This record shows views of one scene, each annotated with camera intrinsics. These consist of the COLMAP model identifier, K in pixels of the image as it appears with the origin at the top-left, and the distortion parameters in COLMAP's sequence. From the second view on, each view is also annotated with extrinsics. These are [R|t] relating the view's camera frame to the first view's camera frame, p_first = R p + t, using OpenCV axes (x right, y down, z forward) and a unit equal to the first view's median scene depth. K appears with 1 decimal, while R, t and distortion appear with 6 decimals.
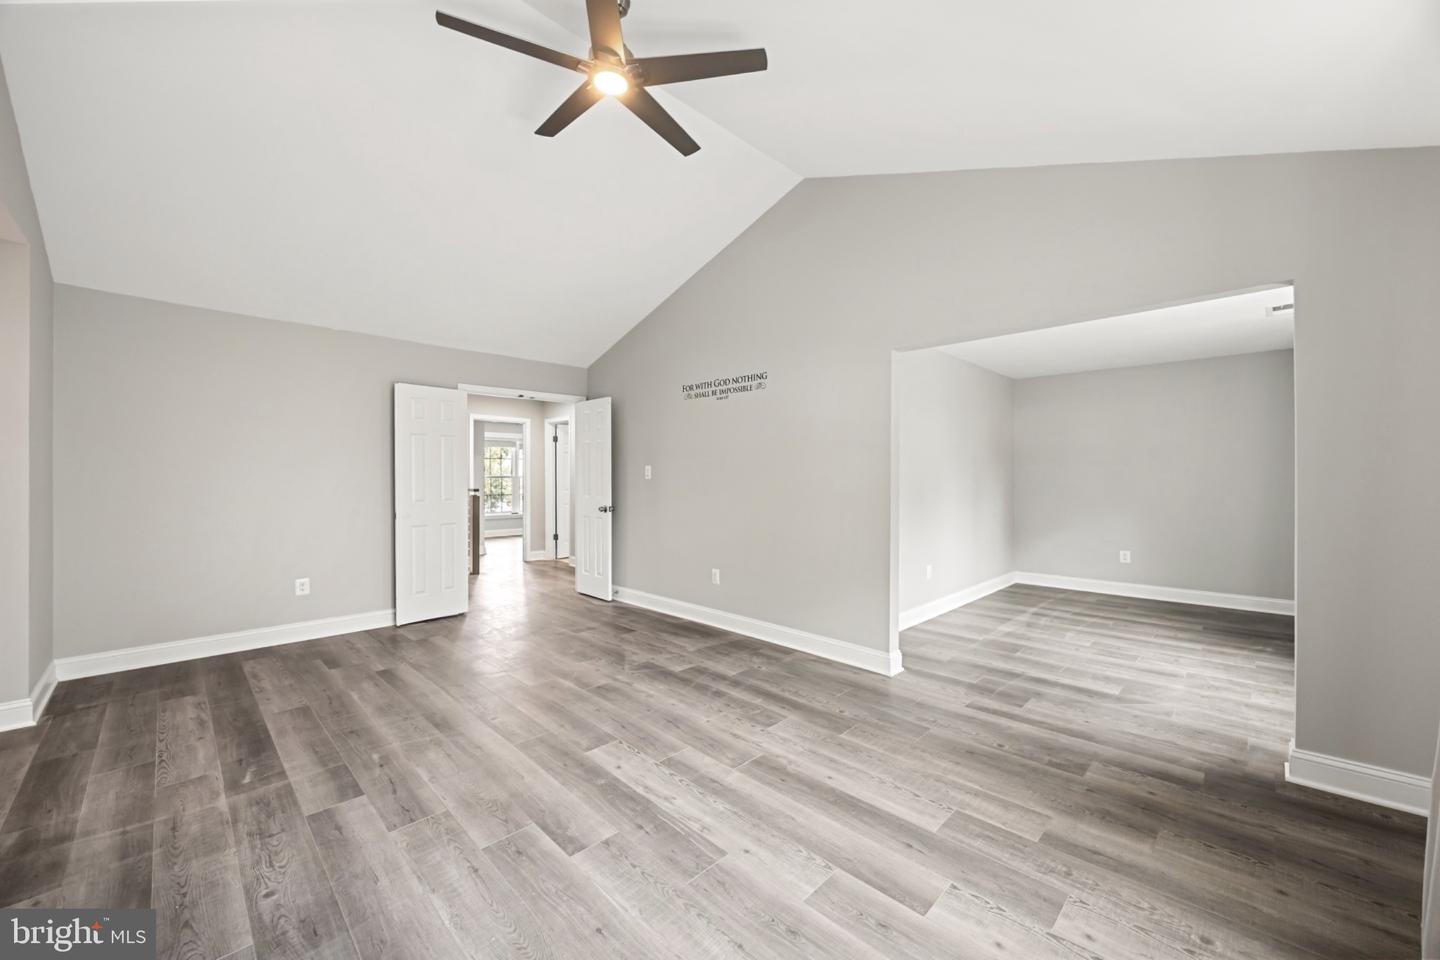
lens RADIAL K [[555.7, 0, 719.8], [0, 555.7, 479.4], [0, 0, 1]] dist [-0.002164, -0.000226]
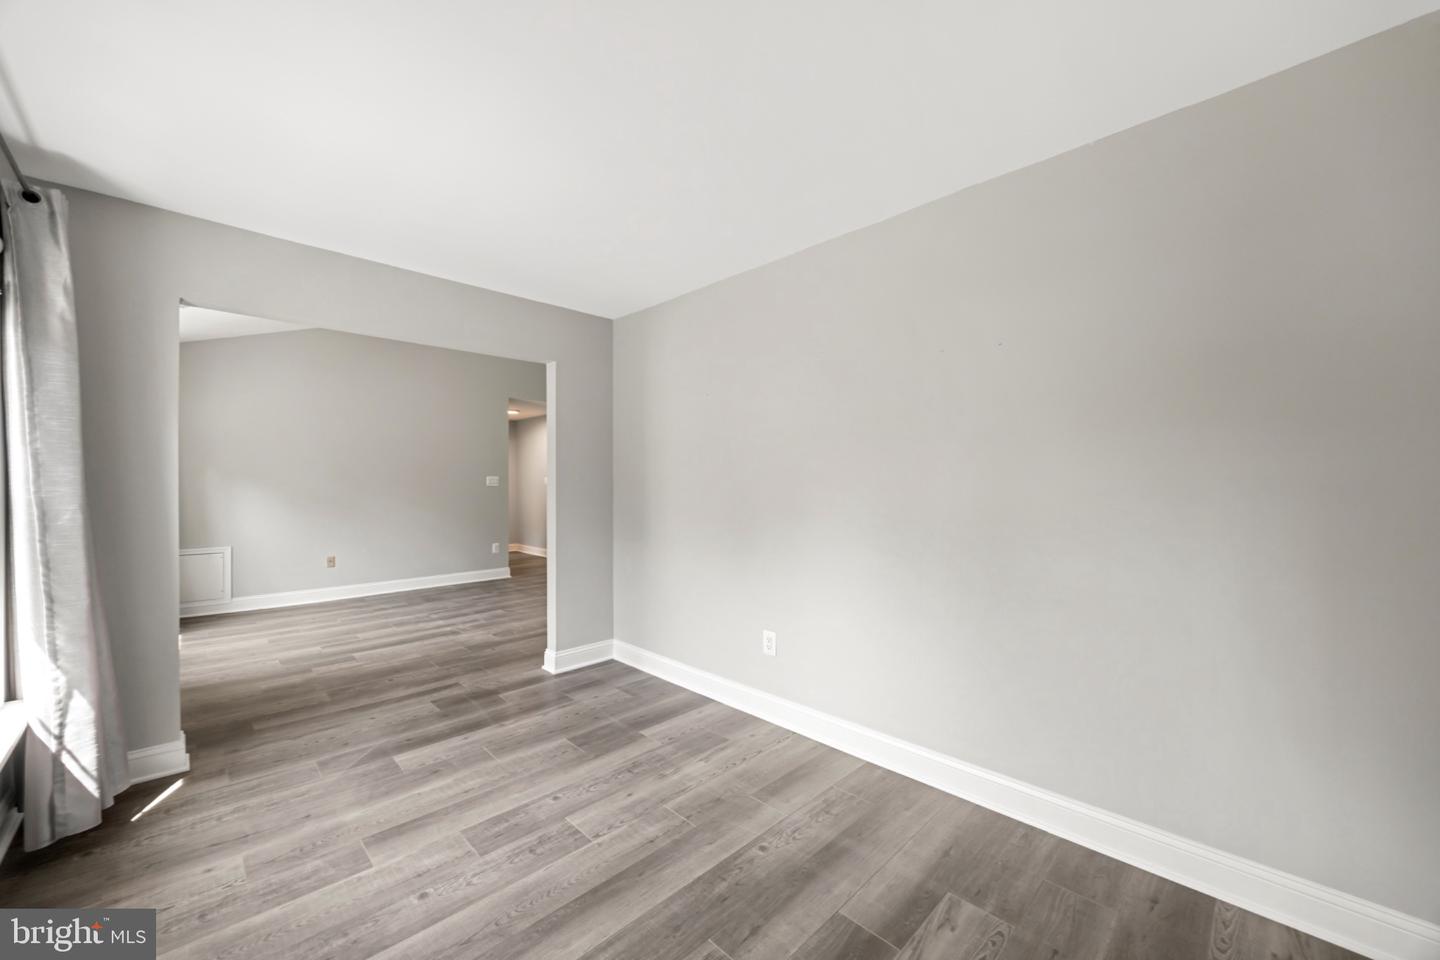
lens RADIAL K [[555.7, 0, 720.0], [0, 555.7, 485.4], [0, 0, 1]] dist [-0.002164, -0.000226]
pose [[-0.018404, 0.002807, -0.999827, 1.682223], [-0.000320, 0.999996, 0.002813, -0.004157], [0.999831, 0.000372, -0.018404, 1.661560]]
